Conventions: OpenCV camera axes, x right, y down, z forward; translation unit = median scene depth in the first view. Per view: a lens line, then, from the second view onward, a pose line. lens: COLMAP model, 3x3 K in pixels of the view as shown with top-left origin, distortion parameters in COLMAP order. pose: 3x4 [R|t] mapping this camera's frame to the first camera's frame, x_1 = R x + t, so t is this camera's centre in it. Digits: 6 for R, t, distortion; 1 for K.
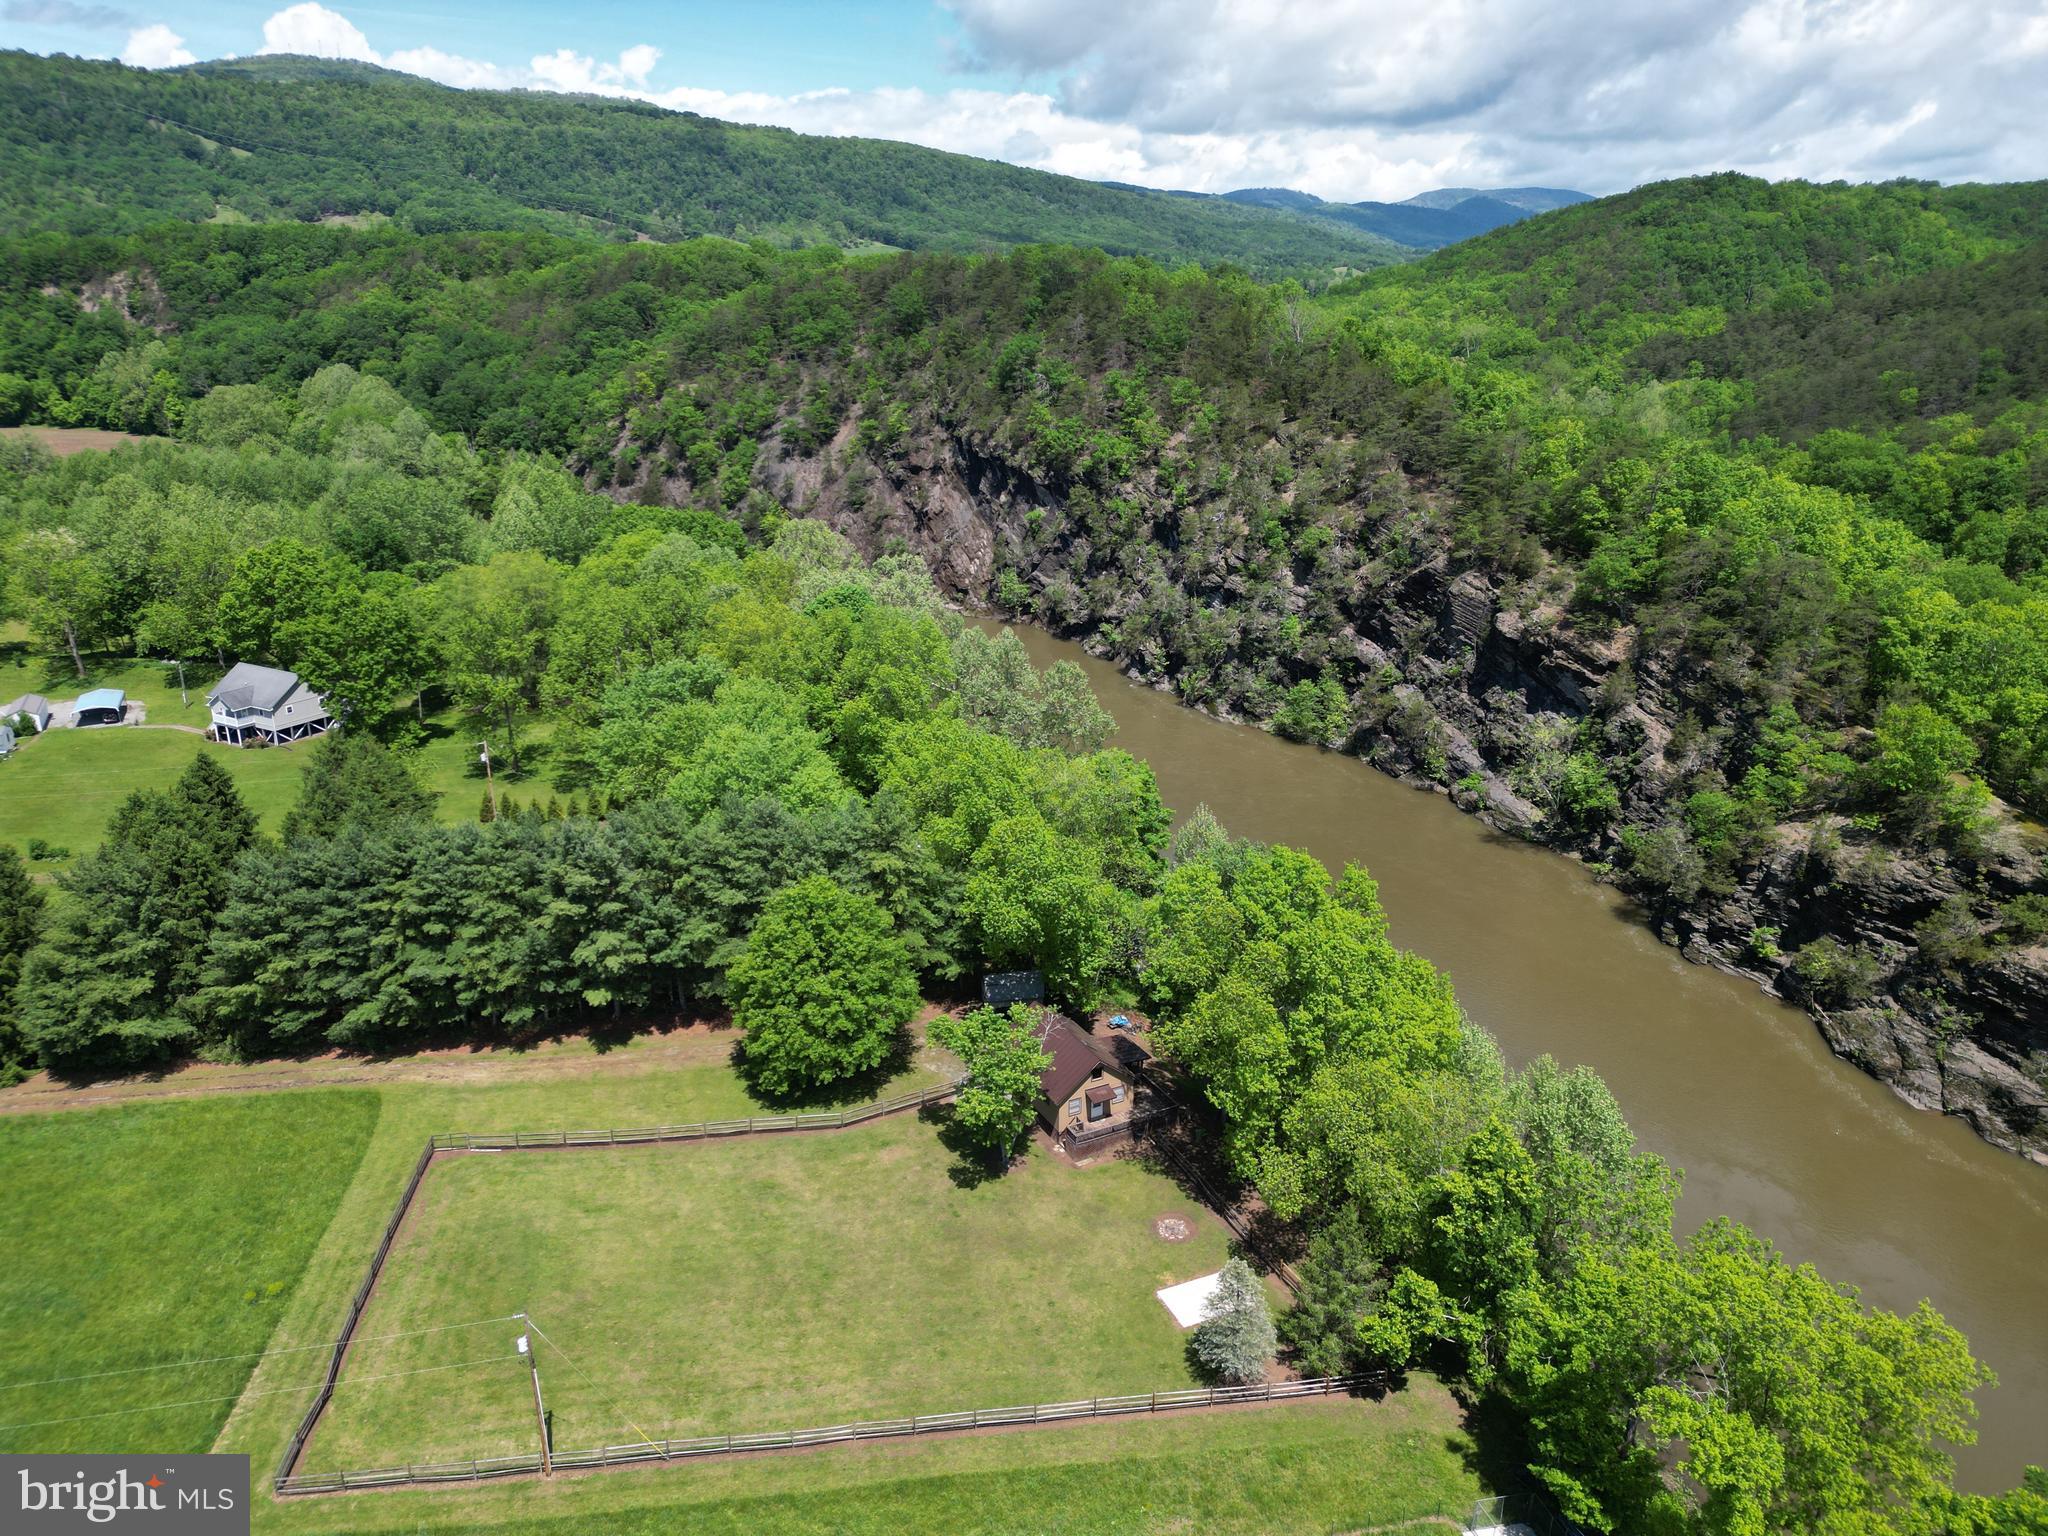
lens RADIAL K [[1434.5, 0, 1015.5], [0, 1434.5, 758.5], [0, 0, 1]] dist [0.022334, -0.017817]
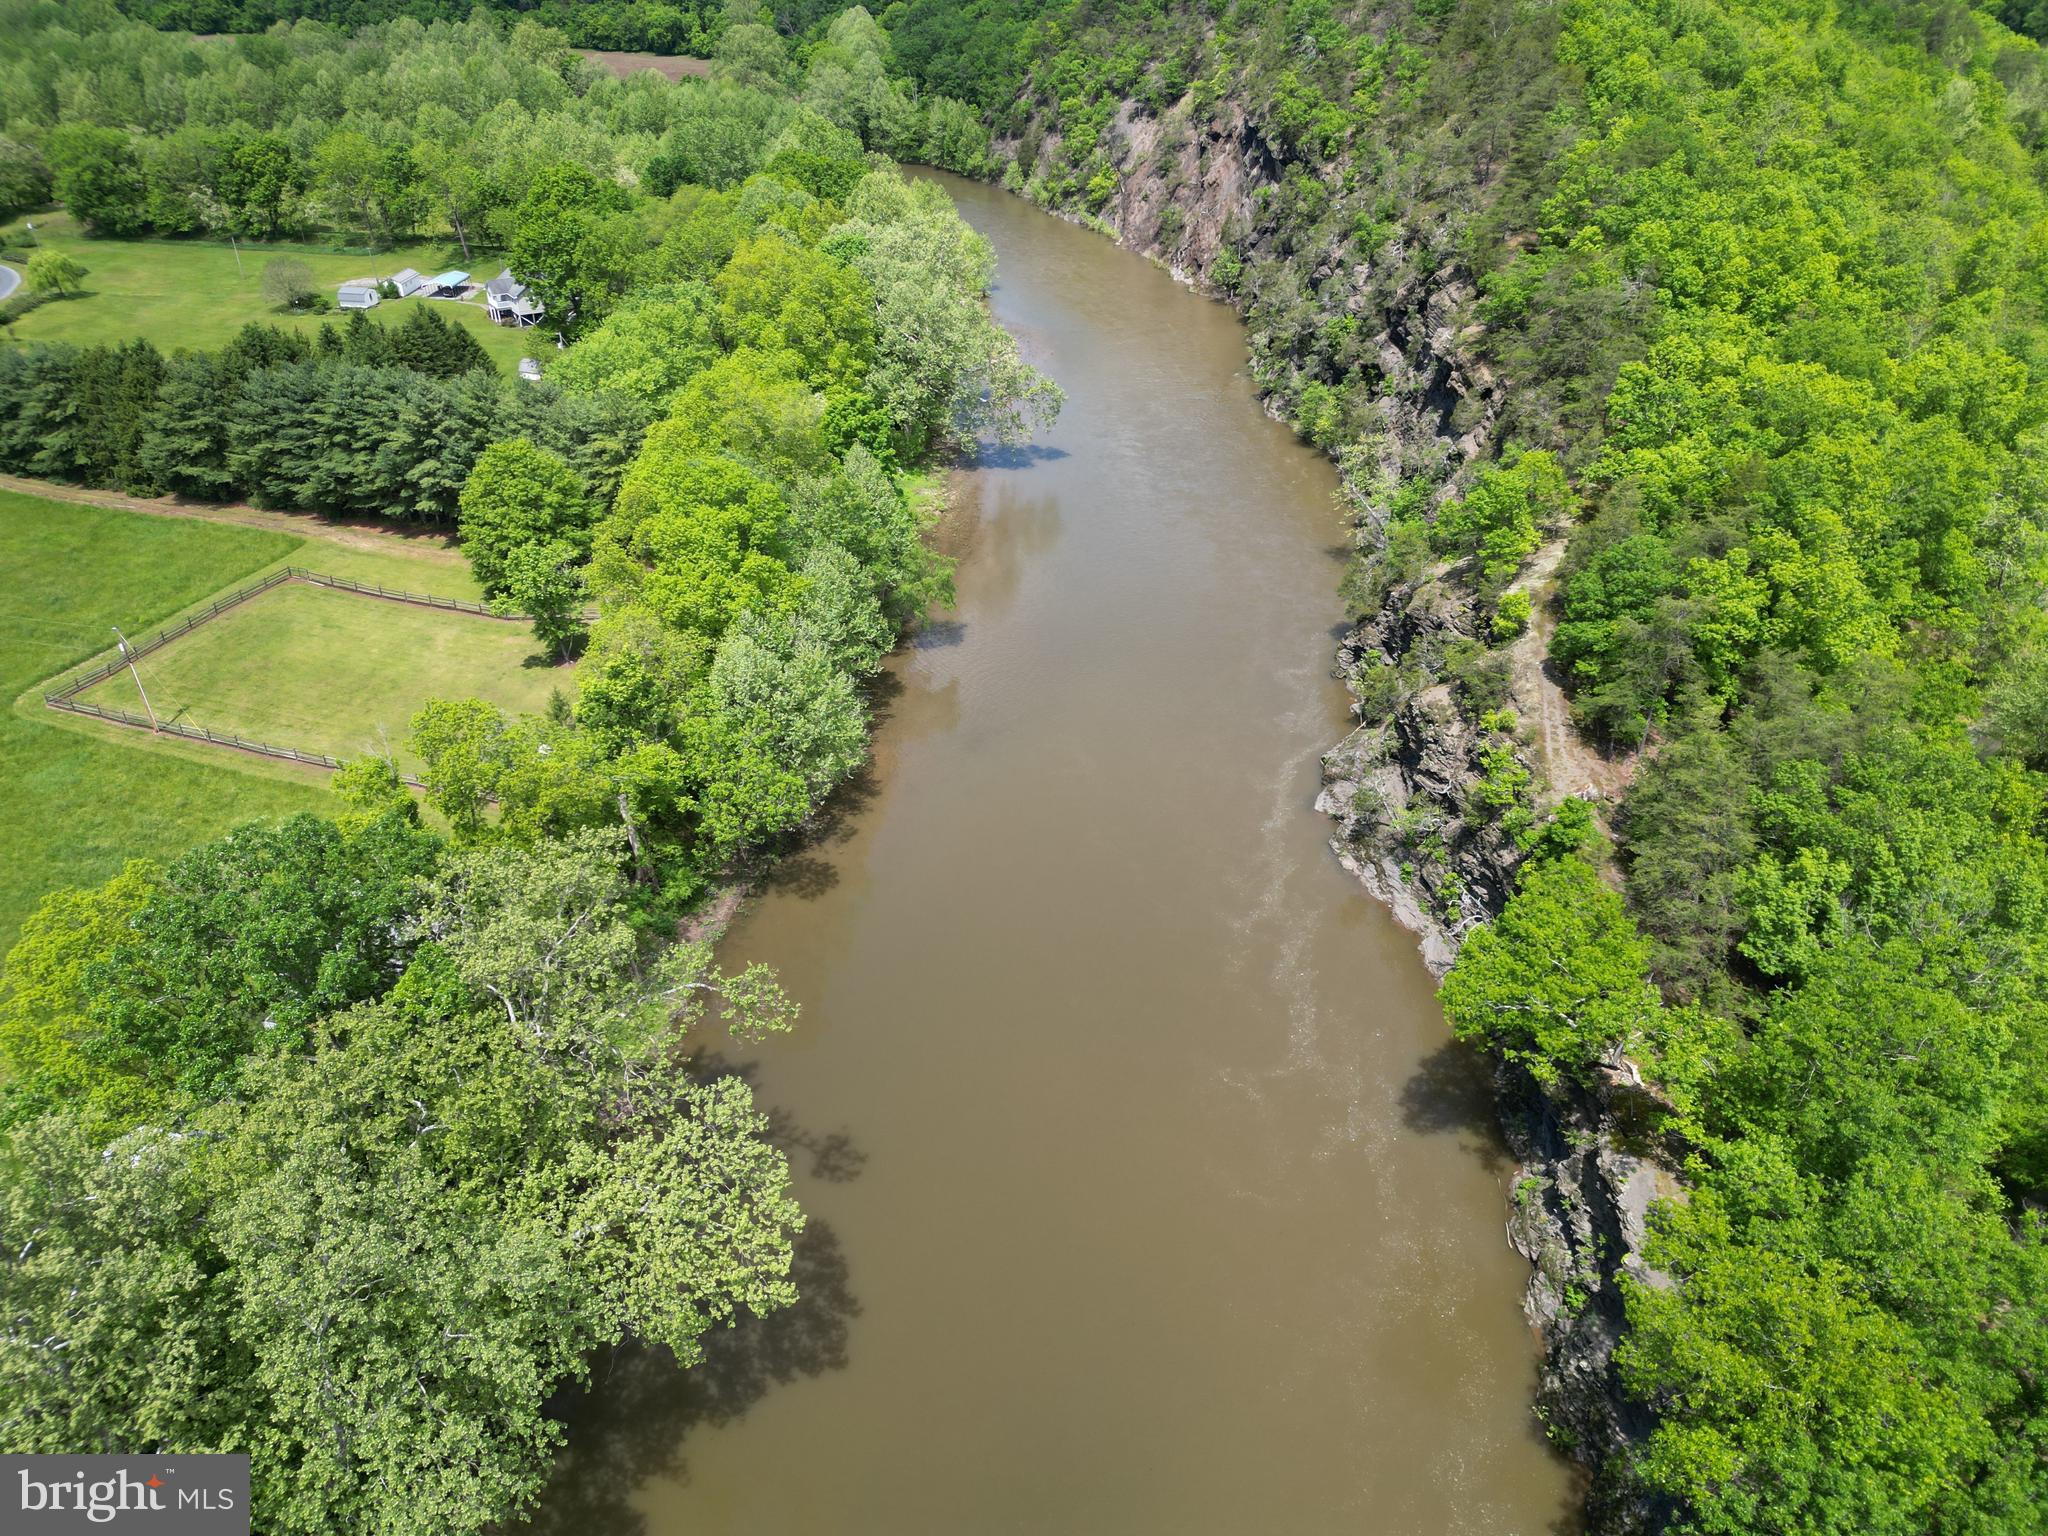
lens RADIAL K [[1434.5, 0, 1015.1], [0, 1434.5, 787.3], [0, 0, 1]] dist [0.022334, -0.017817]
pose [[0.879845, 0.245688, -0.406828, 0.870566], [-0.146918, 0.954690, 0.258811, -0.023189], [0.451982, -0.167943, 0.876075, -0.037156]]
